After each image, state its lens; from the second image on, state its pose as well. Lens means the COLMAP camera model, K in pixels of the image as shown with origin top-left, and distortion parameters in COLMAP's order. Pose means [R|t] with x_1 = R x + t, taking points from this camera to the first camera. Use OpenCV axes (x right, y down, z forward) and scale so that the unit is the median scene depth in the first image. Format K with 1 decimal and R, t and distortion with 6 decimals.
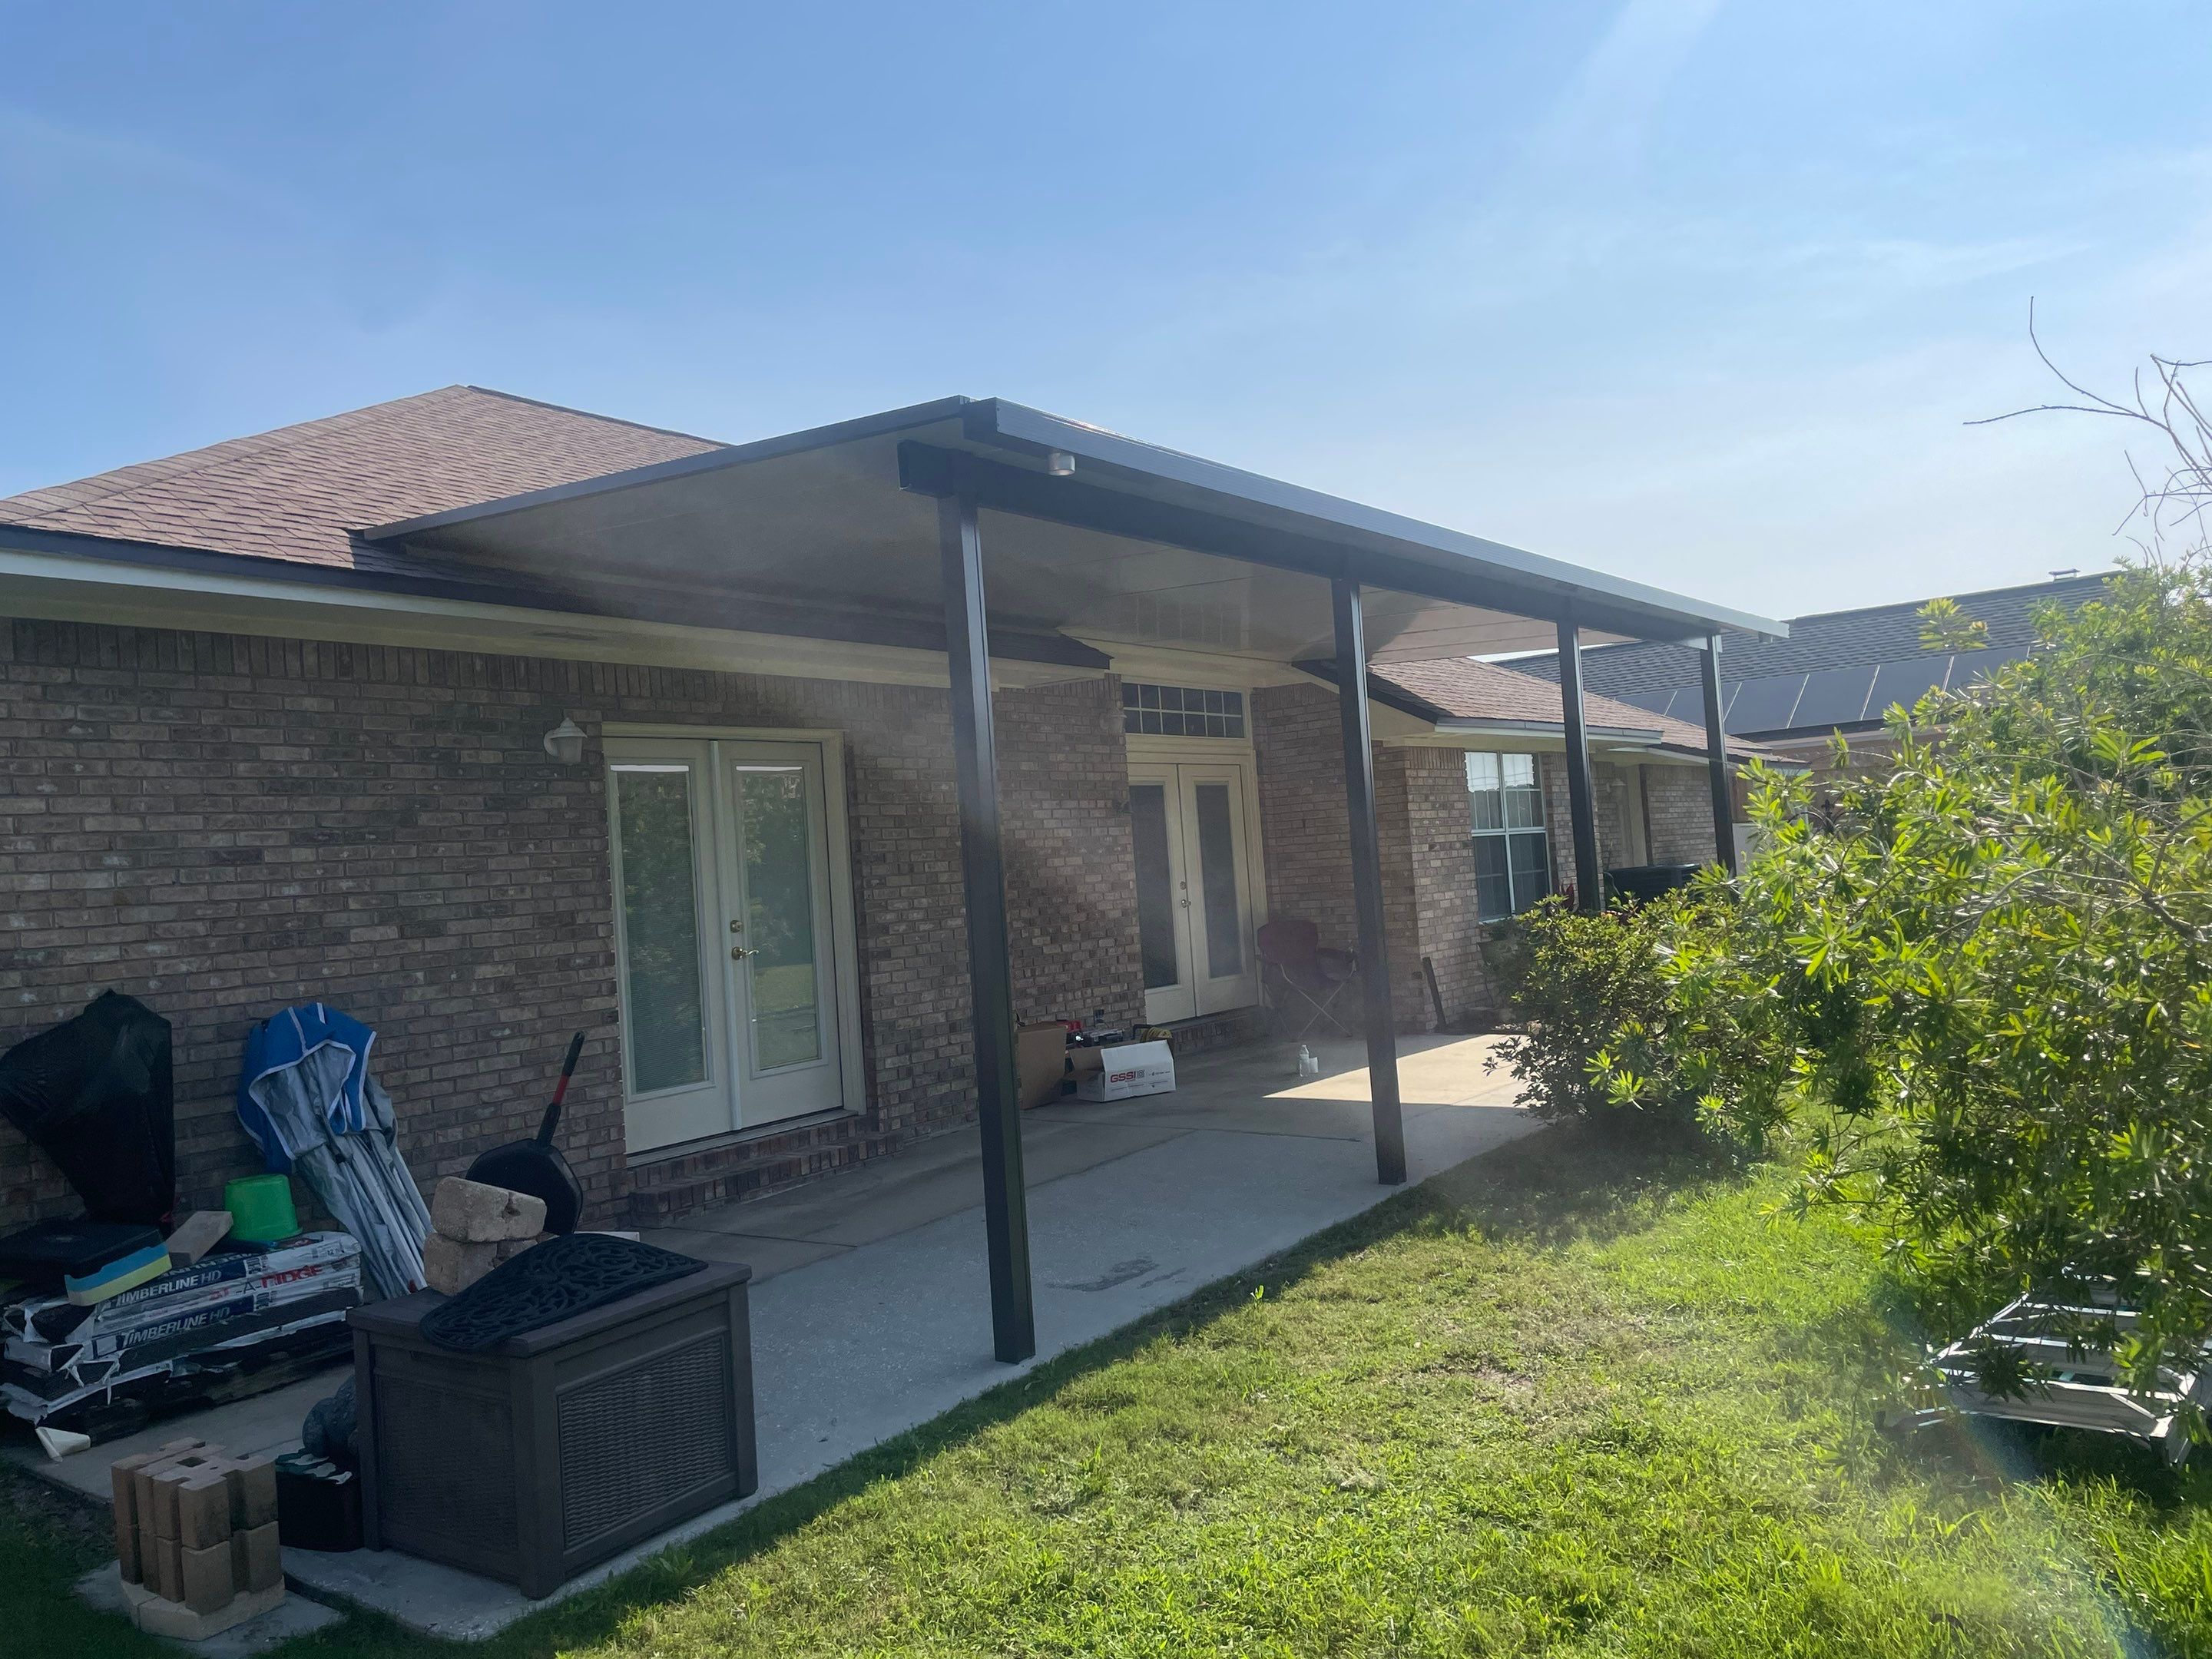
lens RADIAL K [[1669.3, 0, 1085.6], [0, 1669.3, 806.4], [0, 0, 1]] dist [0.097547, -0.128582]
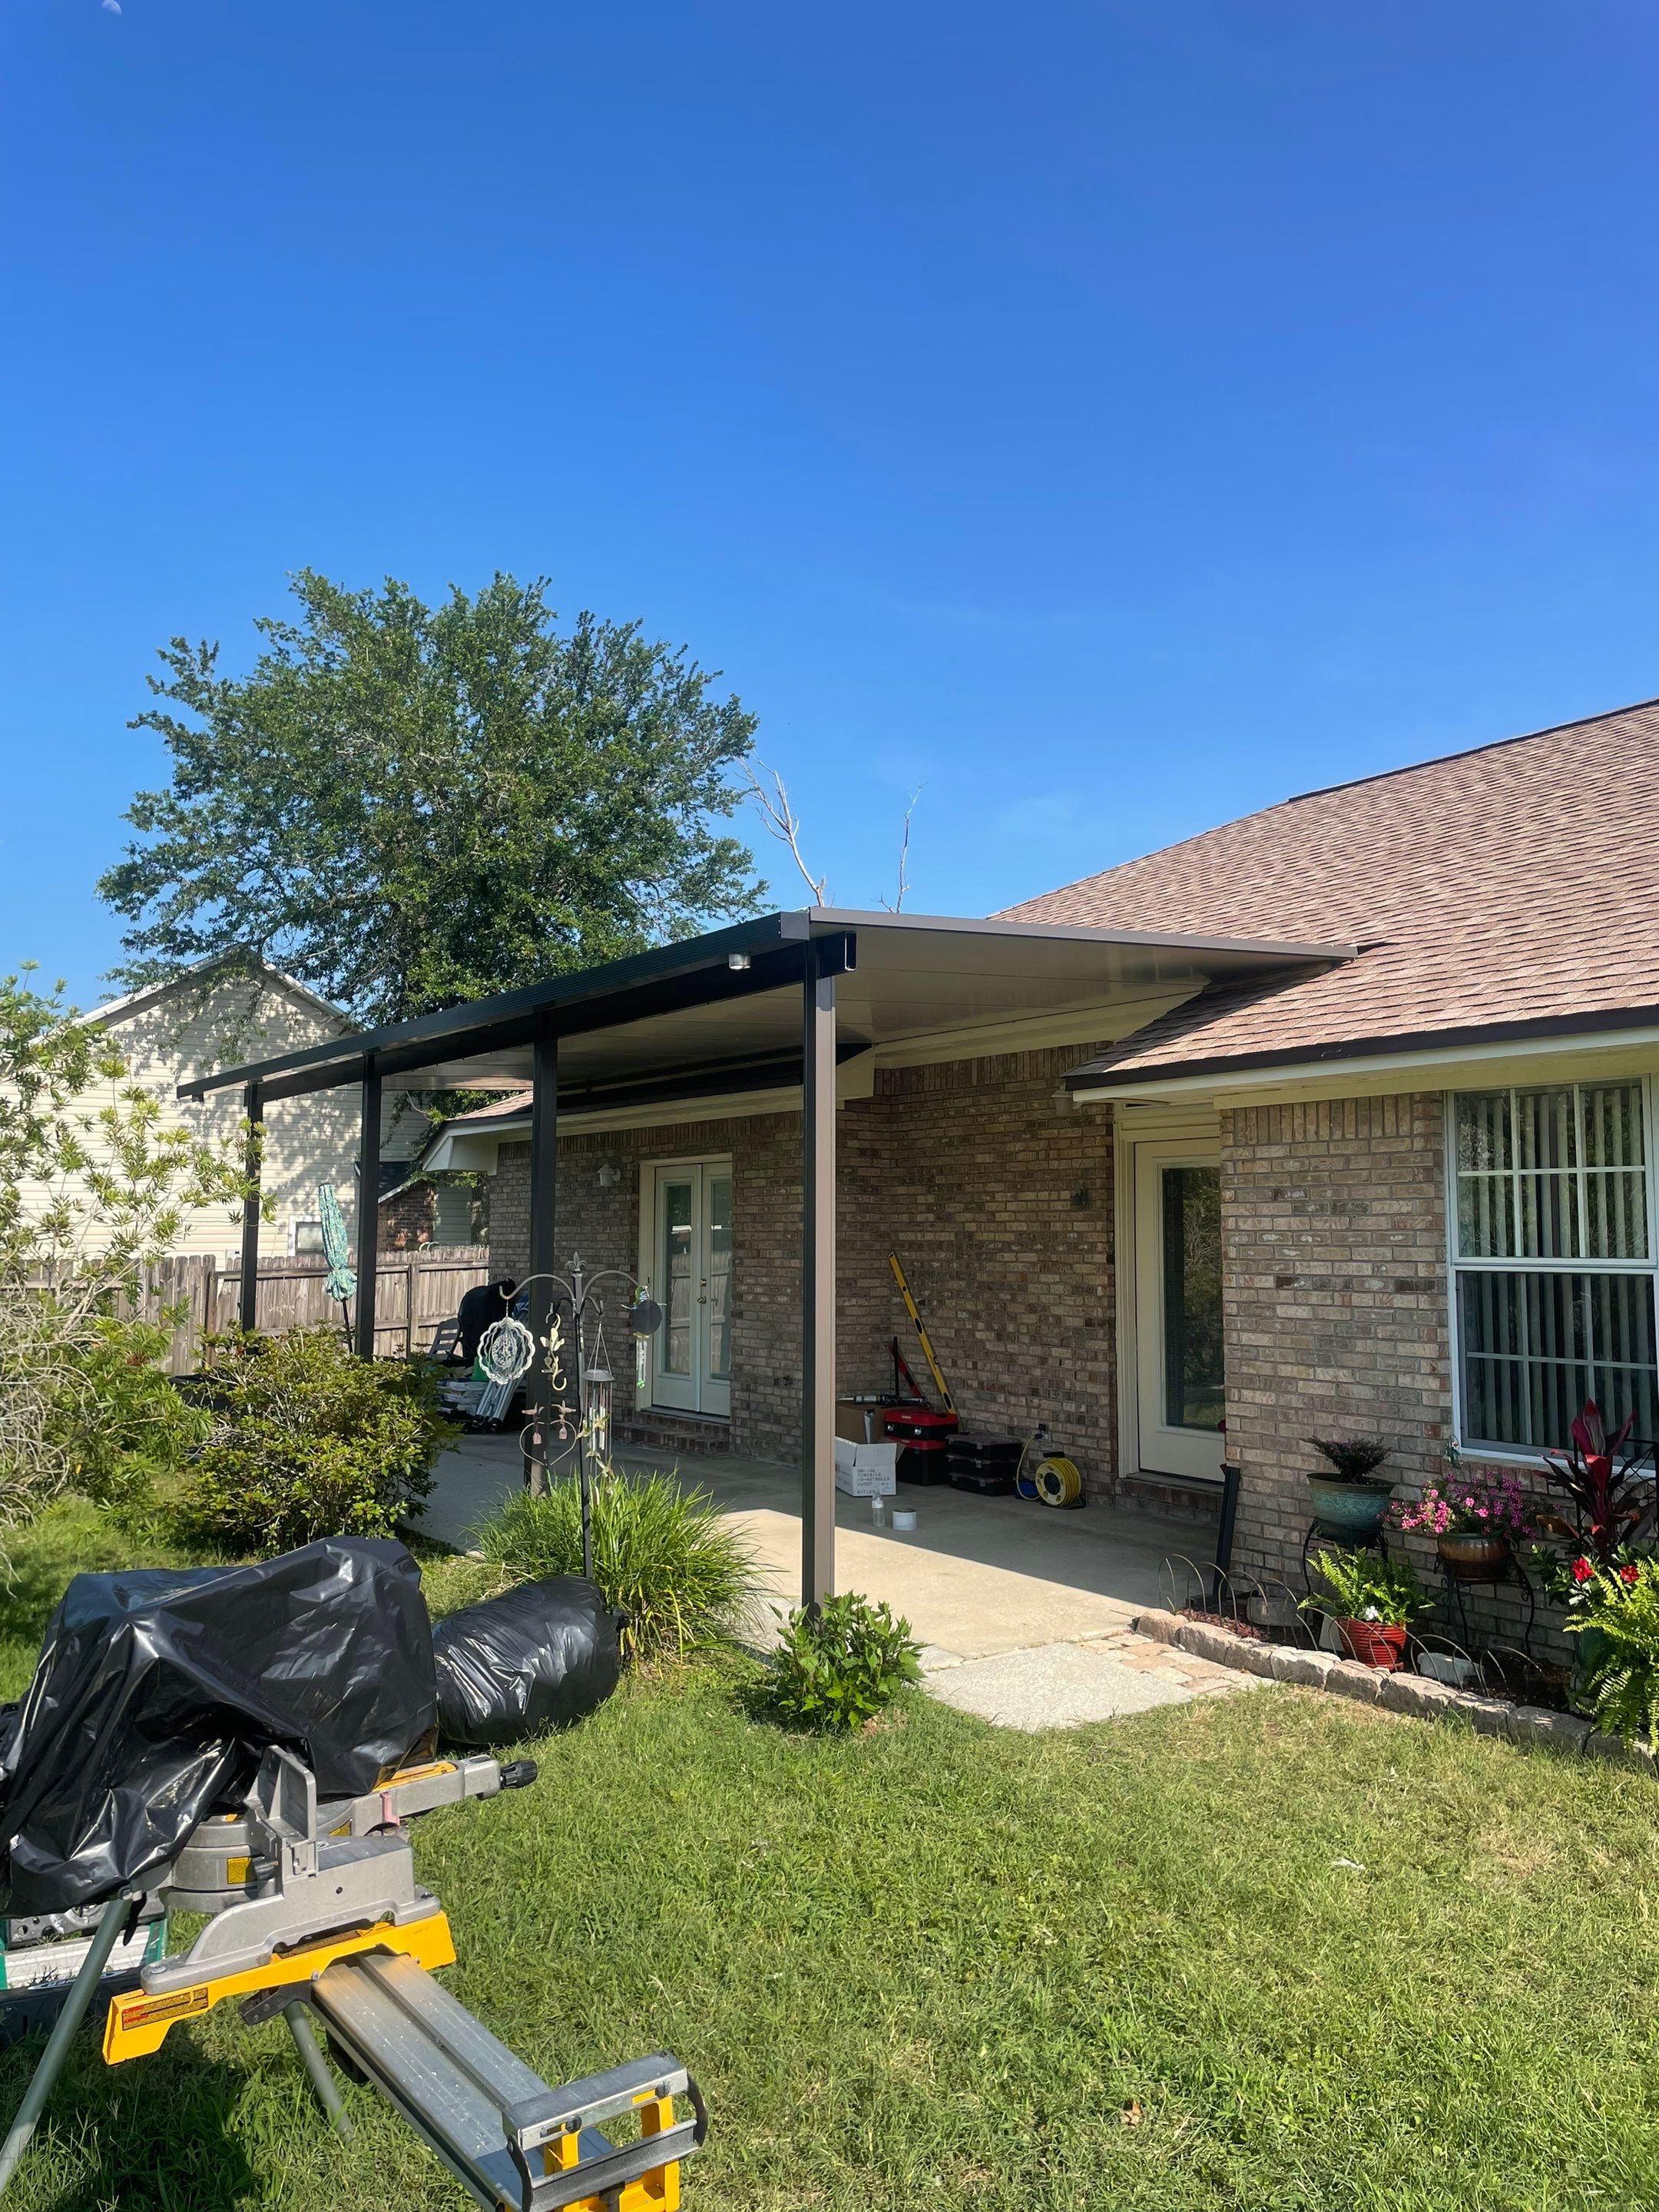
lens RADIAL K [[1669.3, 0, 818.3], [0, 1669.3, 1094.9], [0, 0, 1]] dist [0.097547, -0.128582]
pose [[-0.322627, -0.013967, -0.946423, 1.108357], [0.056941, 0.997794, -0.034136, -0.039453], [0.944812, -0.064904, -0.321120, 1.444236]]
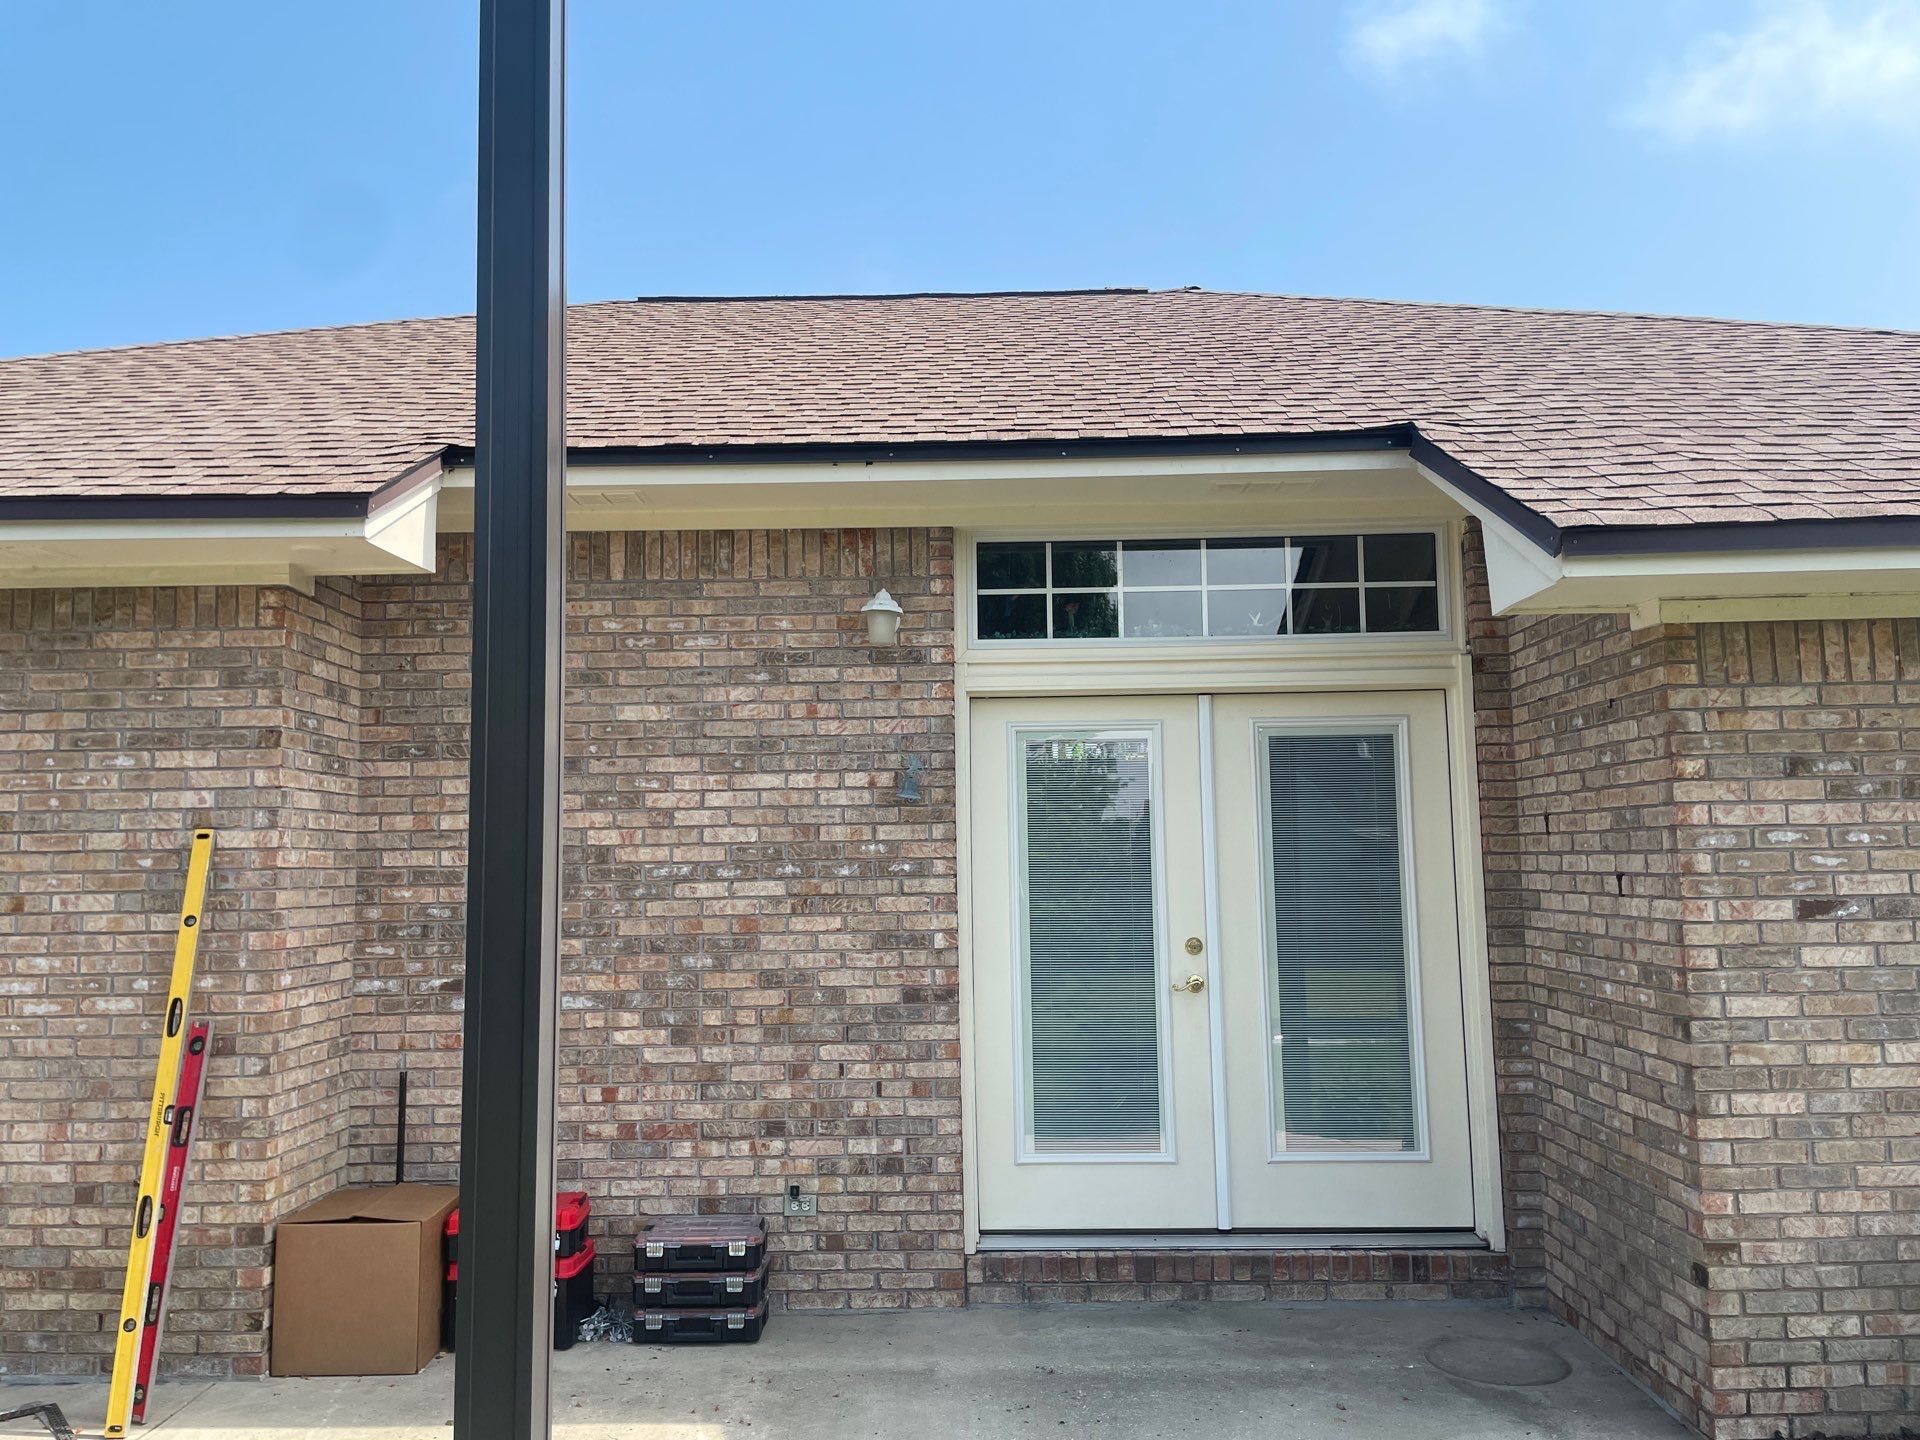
lens RADIAL K [[1448.9, 0, 944.2], [0, 1448.9, 722.9], [0, 0, 1]] dist [0.097547, -0.128582]
pose [[0.585883, -0.017642, -0.810204, 0.485464], [0.007100, 0.999836, -0.016637, -0.014433], [0.810365, 0.003995, 0.585912, 0.938824]]
